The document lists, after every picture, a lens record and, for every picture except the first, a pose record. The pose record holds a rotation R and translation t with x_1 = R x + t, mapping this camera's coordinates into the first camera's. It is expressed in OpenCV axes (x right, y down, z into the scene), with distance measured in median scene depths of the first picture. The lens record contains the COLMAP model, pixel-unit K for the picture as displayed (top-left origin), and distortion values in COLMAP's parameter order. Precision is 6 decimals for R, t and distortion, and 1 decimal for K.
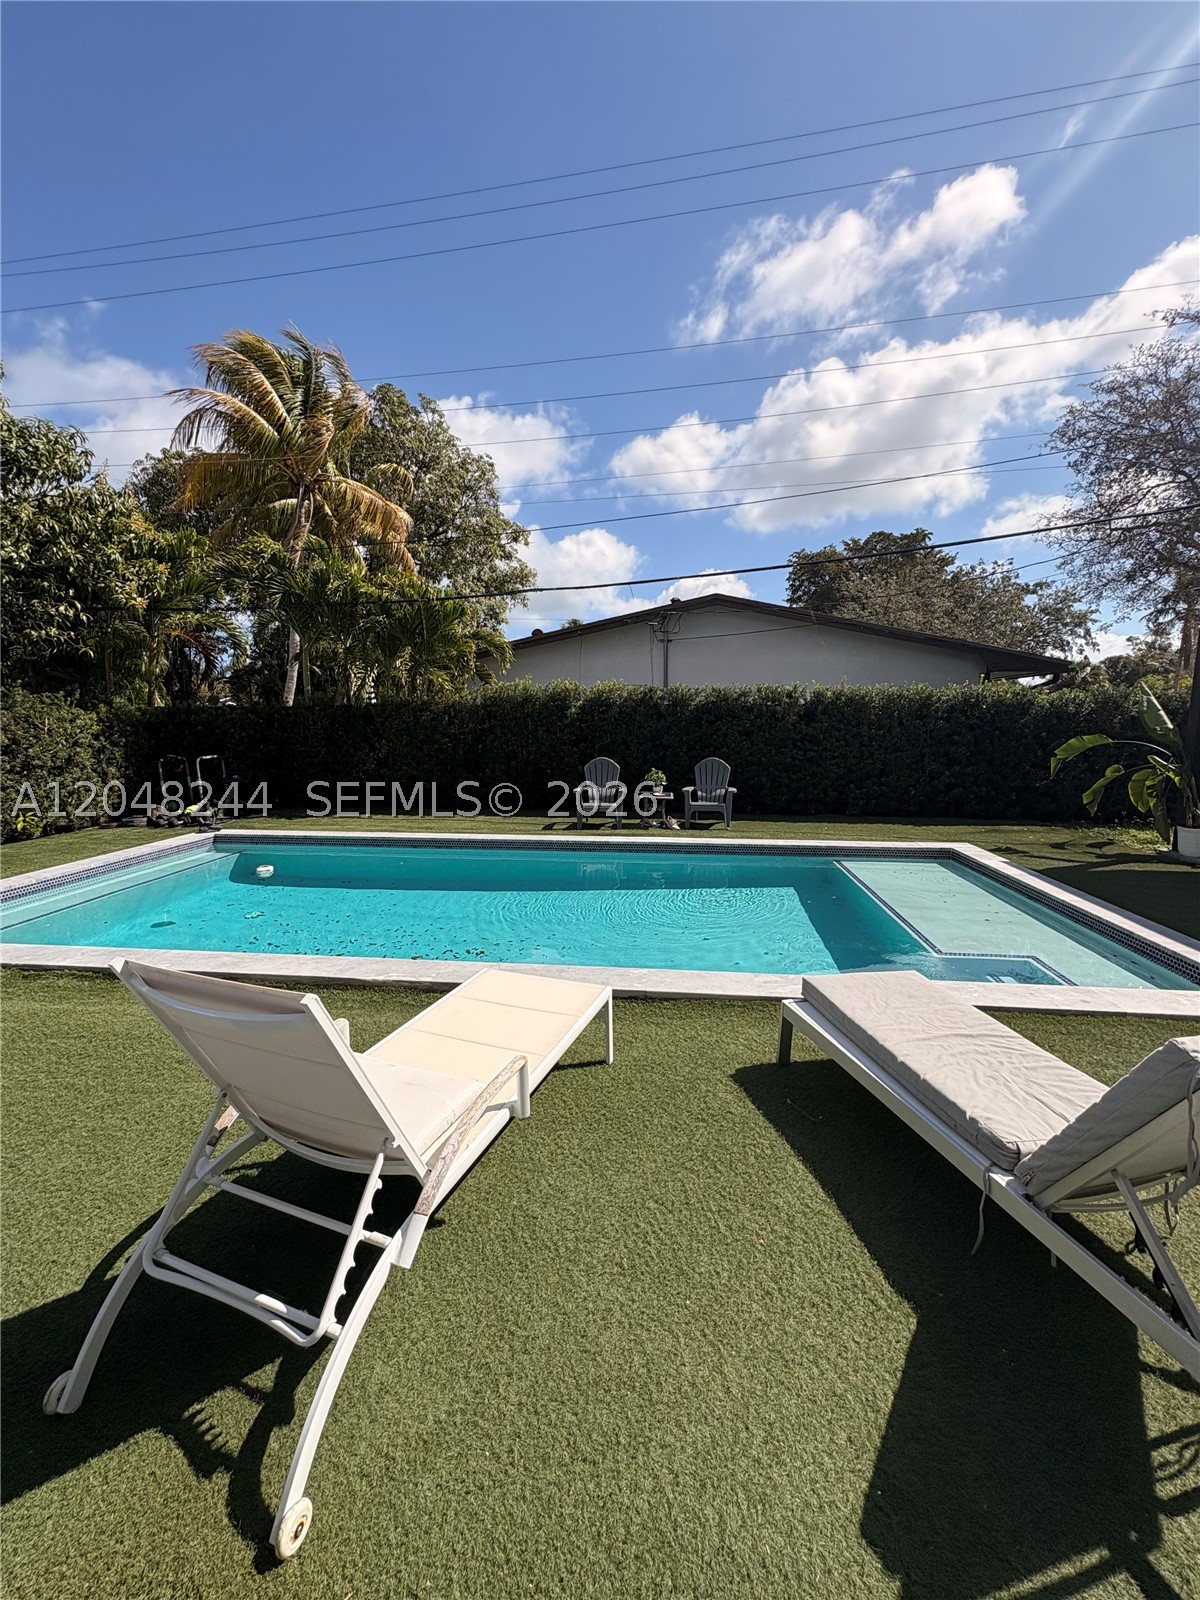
lens RADIAL K [[649.5, 0, 597.2], [0, 649.5, 800.6], [0, 0, 1]] dist [0.008700, 0.000481]
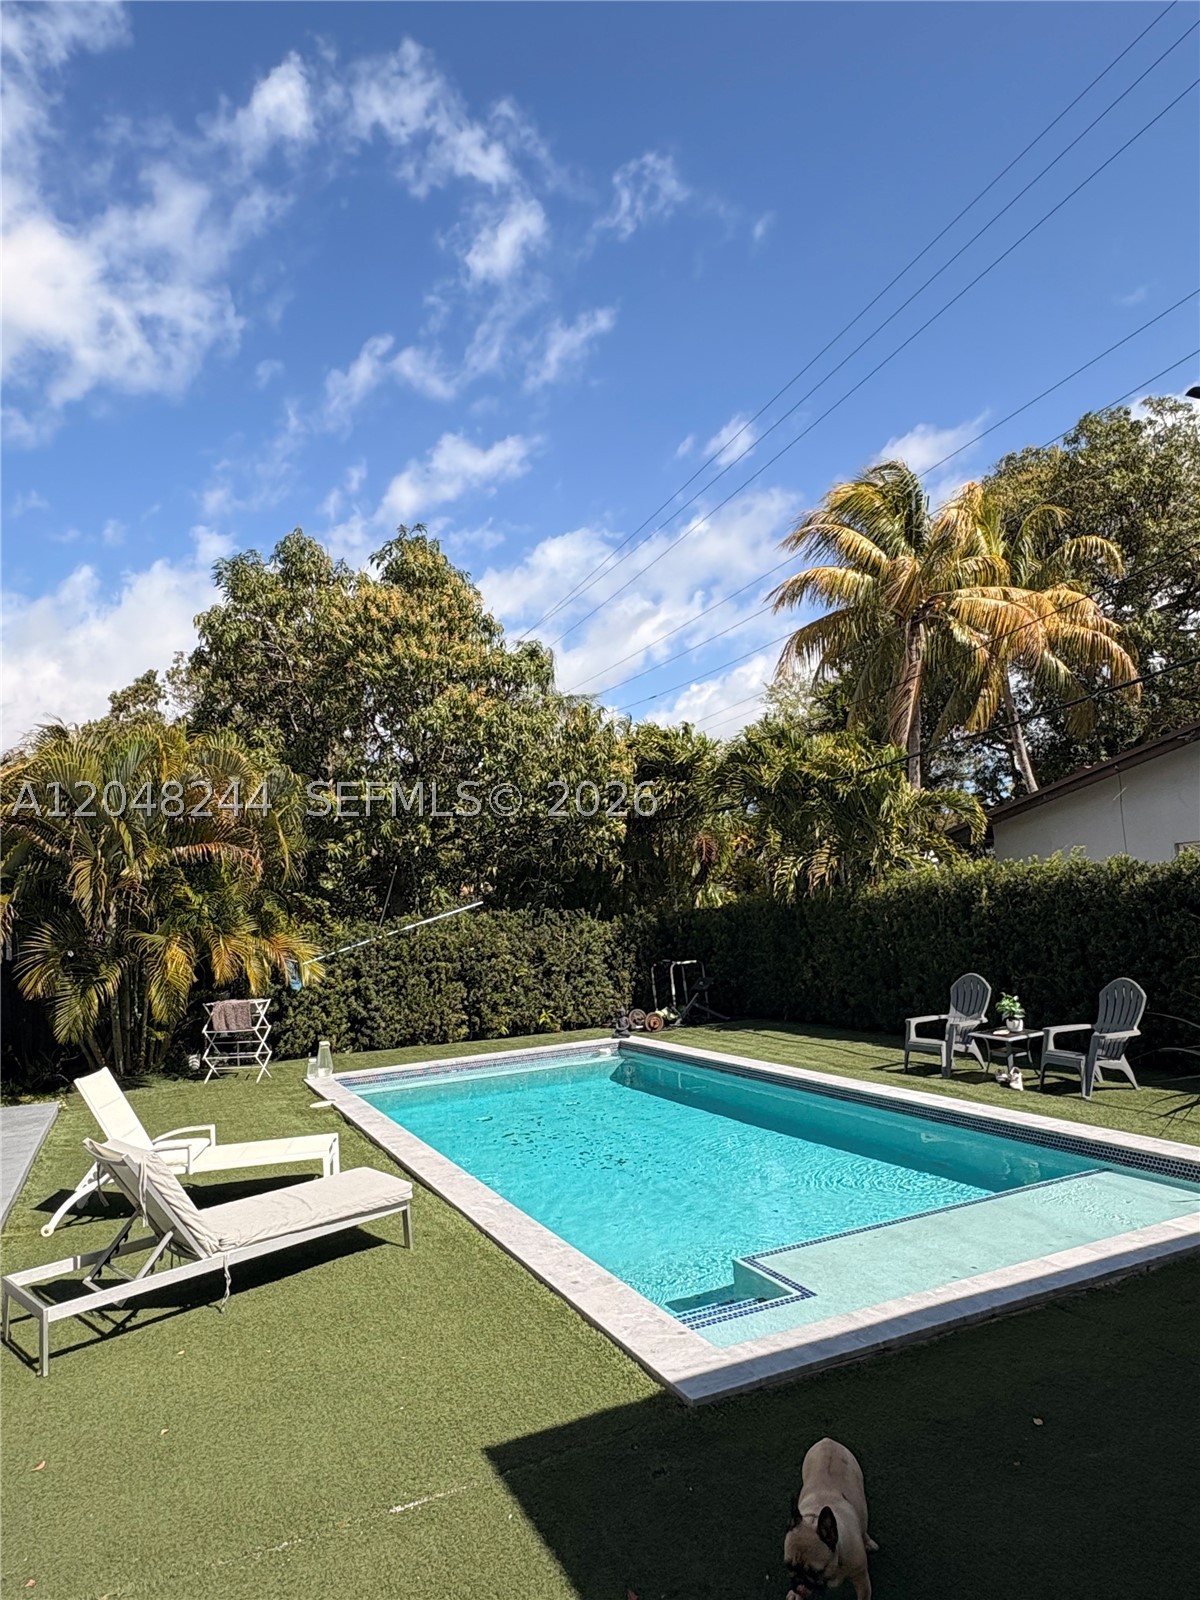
lens RADIAL K [[1008.4, 0, 603.8], [0, 1008.4, 802.4], [0, 0, 1]] dist [0.010043, 0.001264]
pose [[0.522871, -0.120909, -0.843793, 0.747132], [-0.063045, 0.981693, -0.179736, -0.027347], [0.850077, 0.147175, 0.505675, 0.110771]]
